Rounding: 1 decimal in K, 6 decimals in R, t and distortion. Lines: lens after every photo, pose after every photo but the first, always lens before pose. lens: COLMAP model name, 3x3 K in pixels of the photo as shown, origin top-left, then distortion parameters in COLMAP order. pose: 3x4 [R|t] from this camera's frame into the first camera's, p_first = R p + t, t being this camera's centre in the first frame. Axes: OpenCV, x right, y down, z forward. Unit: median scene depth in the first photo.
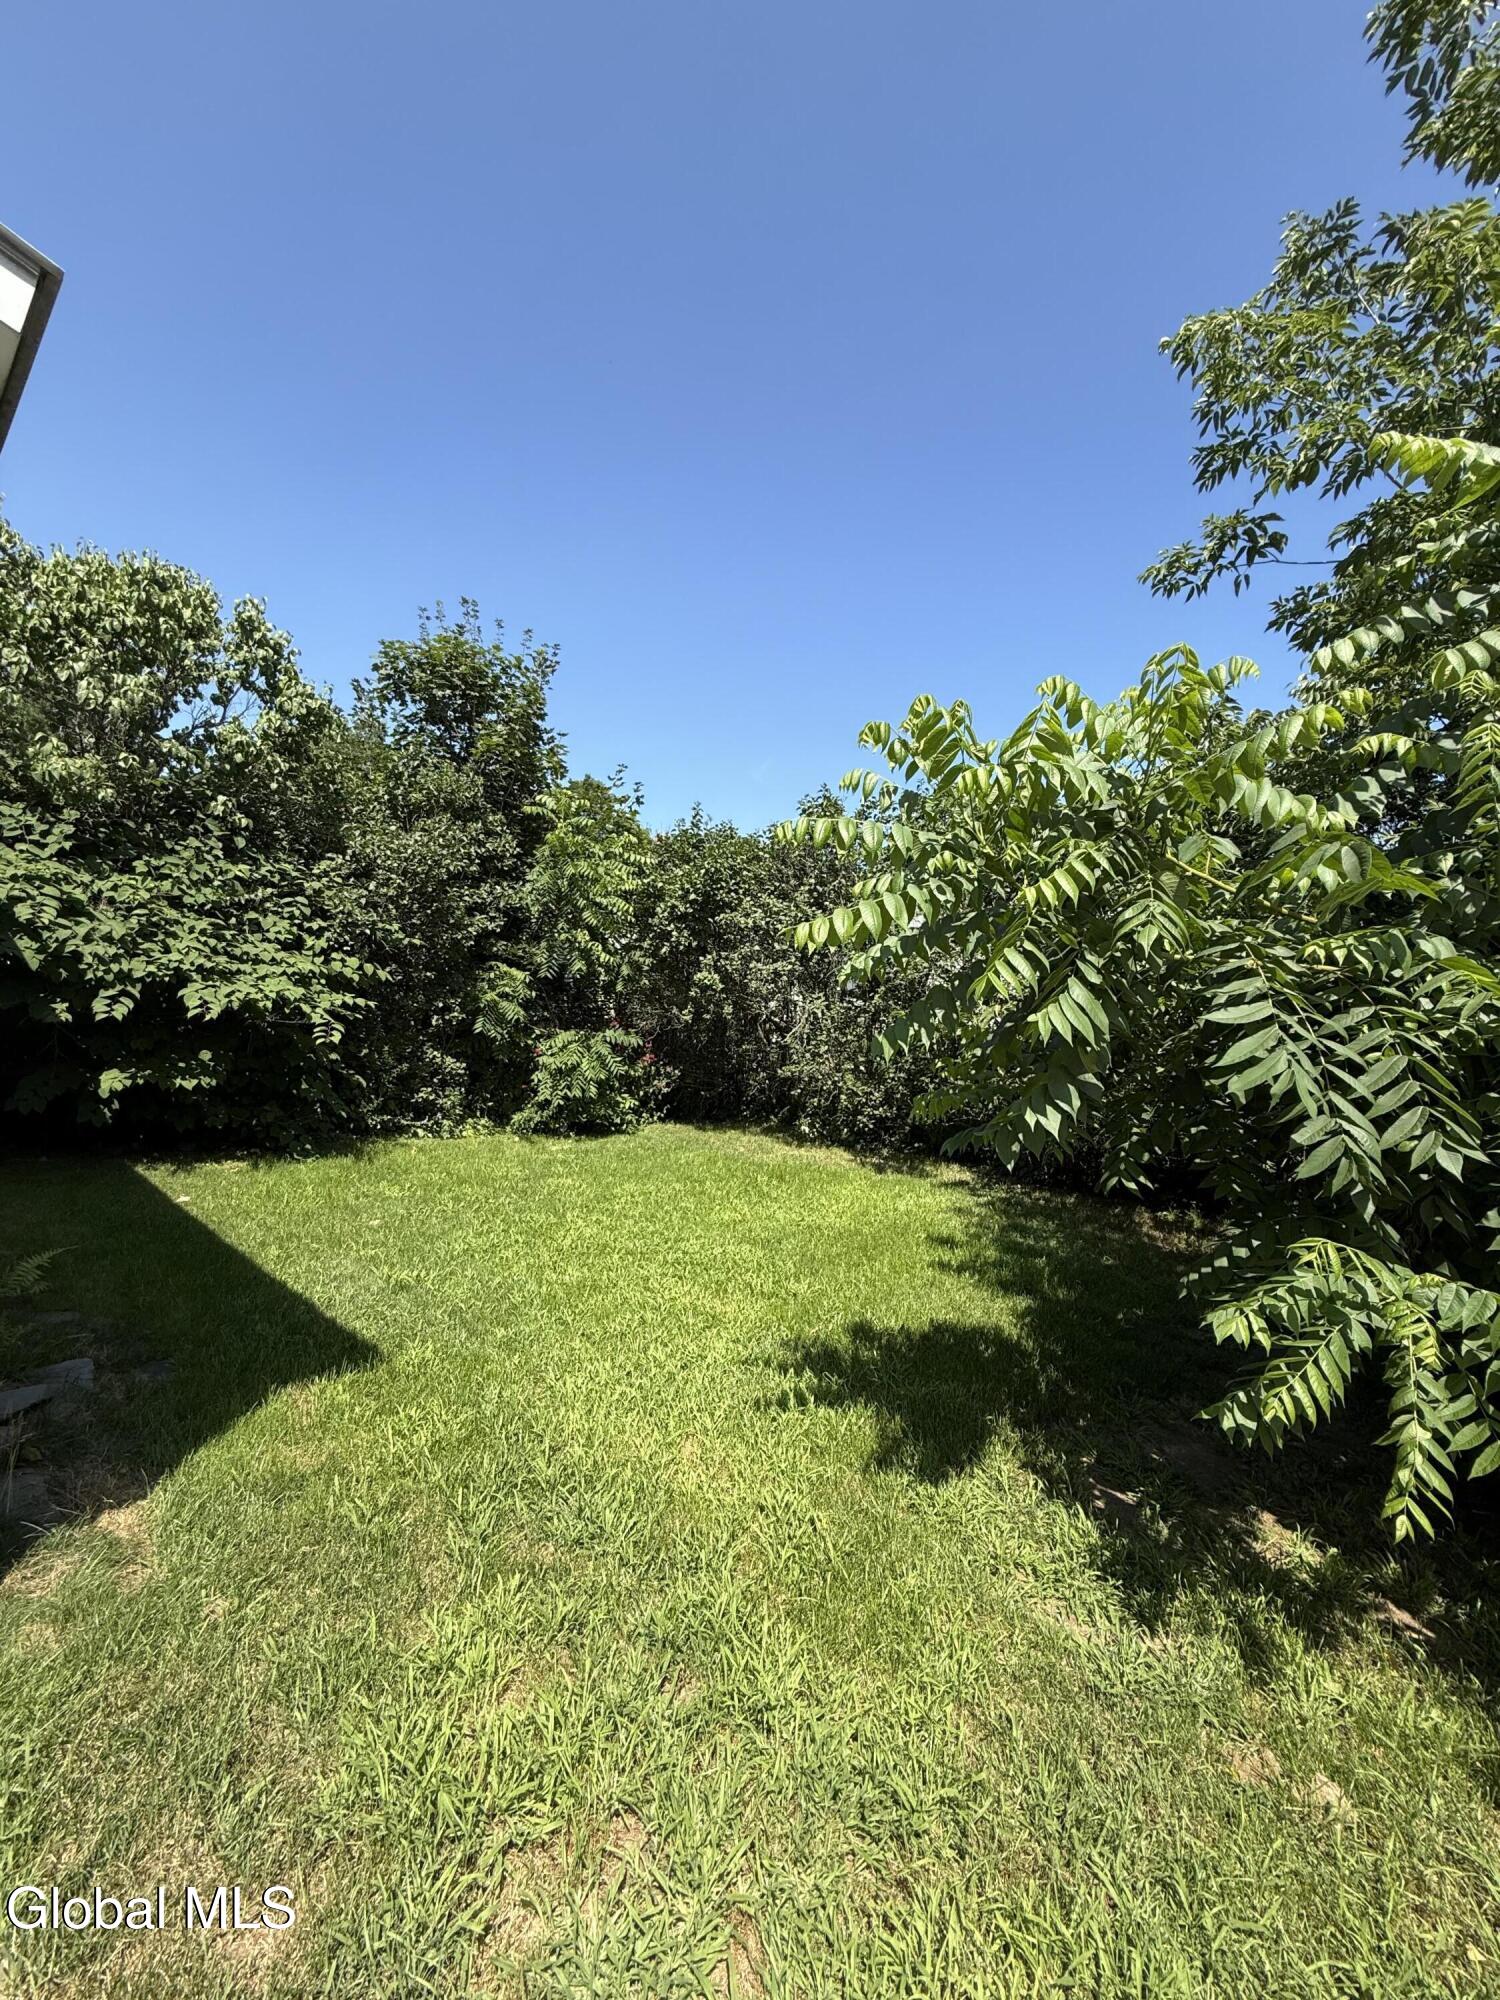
lens RADIAL K [[803.1, 0, 751.1], [0, 803.1, 992.5], [0, 0, 1]] dist [-0.001371, -0.000112]
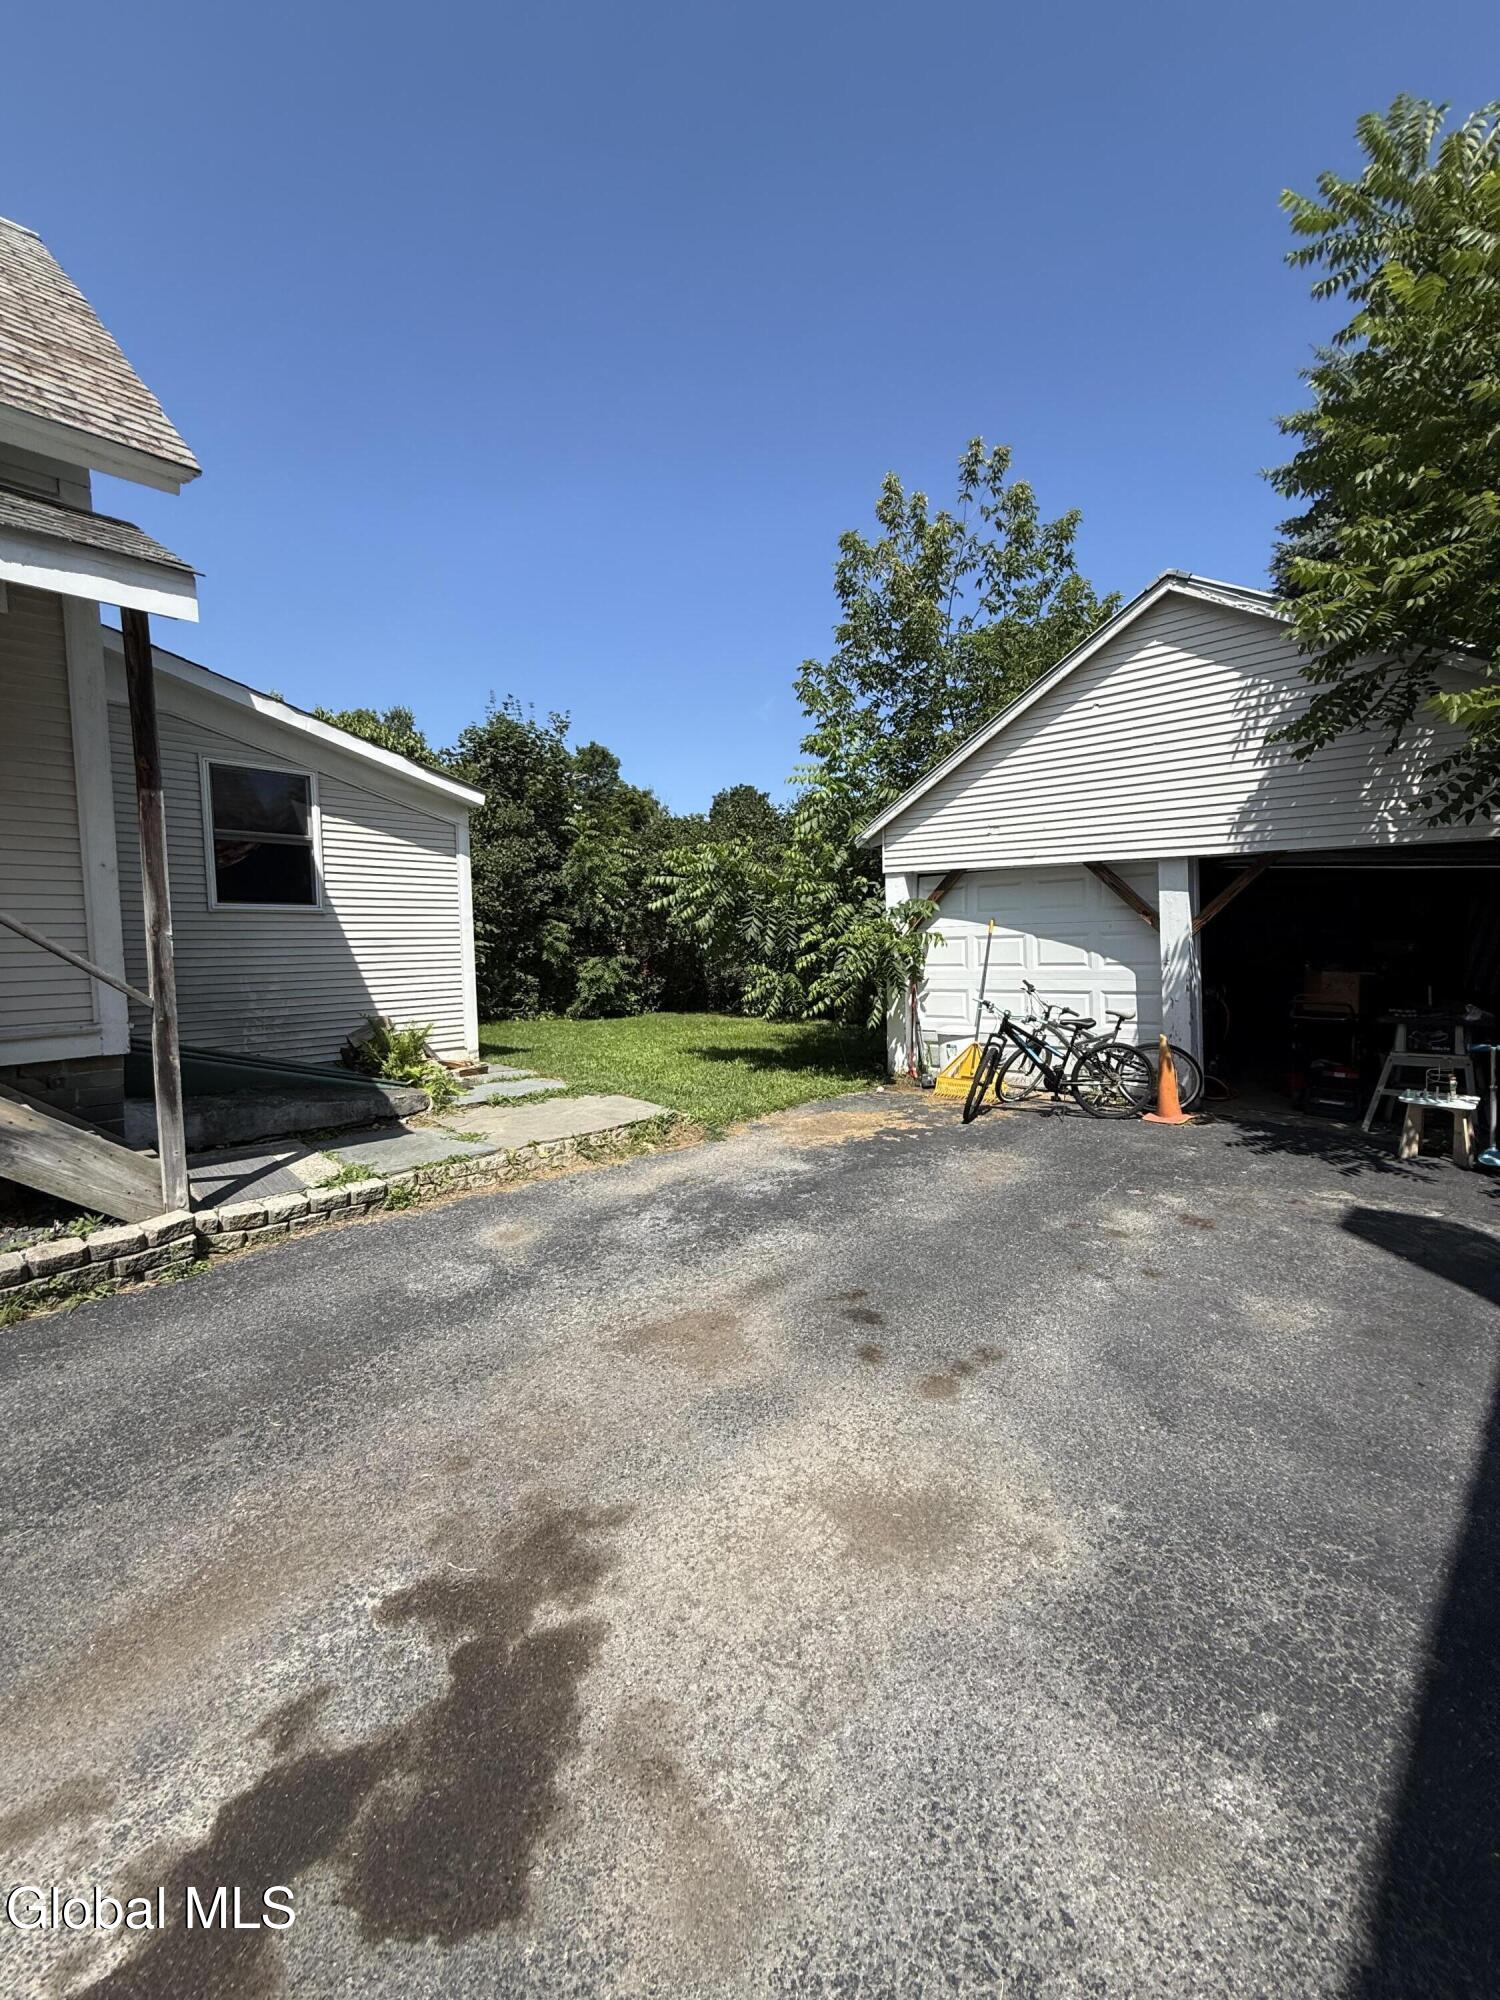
lens RADIAL K [[803.1, 0, 755.6], [0, 803.1, 1000.2], [0, 0, 1]] dist [-0.001371, -0.000112]
pose [[0.997671, -0.062679, -0.026919, 0.153988], [0.064651, 0.994693, 0.080035, 0.024610], [0.021760, -0.081589, 0.996429, -0.707215]]
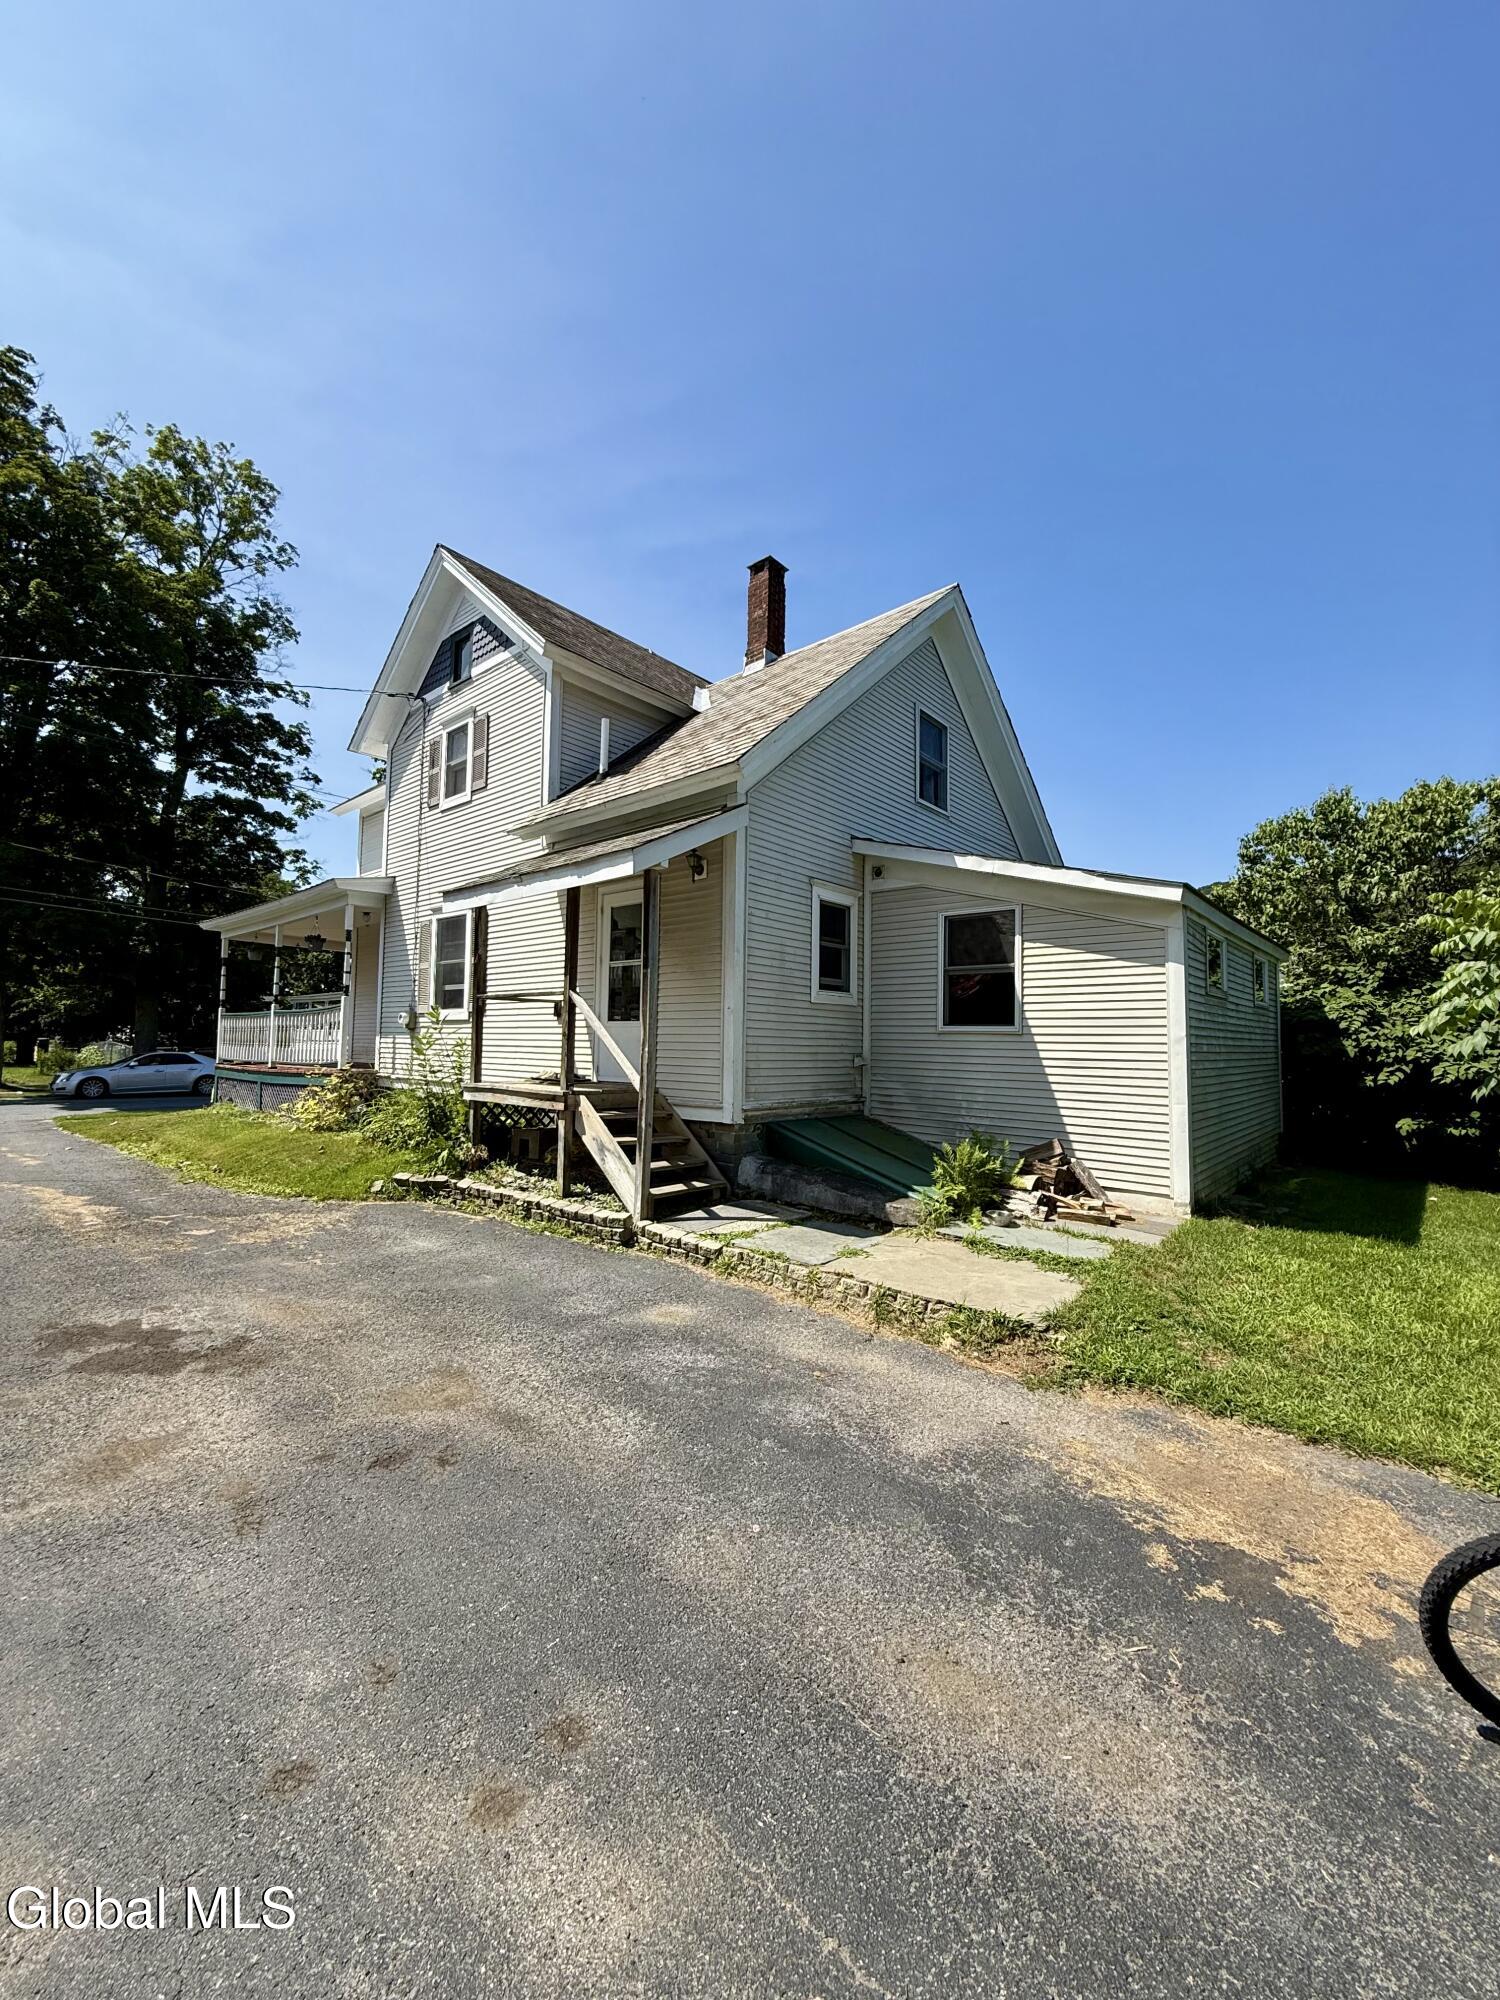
lens RADIAL K [[803.1, 0, 754.0], [0, 803.1, 994.6], [0, 0, 1]] dist [-0.001371, -0.000112]
pose [[-0.016003, -0.113421, -0.993418, 0.556999], [-0.016344, 0.993442, -0.113161, 0.034458], [0.999738, 0.014426, -0.017752, -0.188652]]
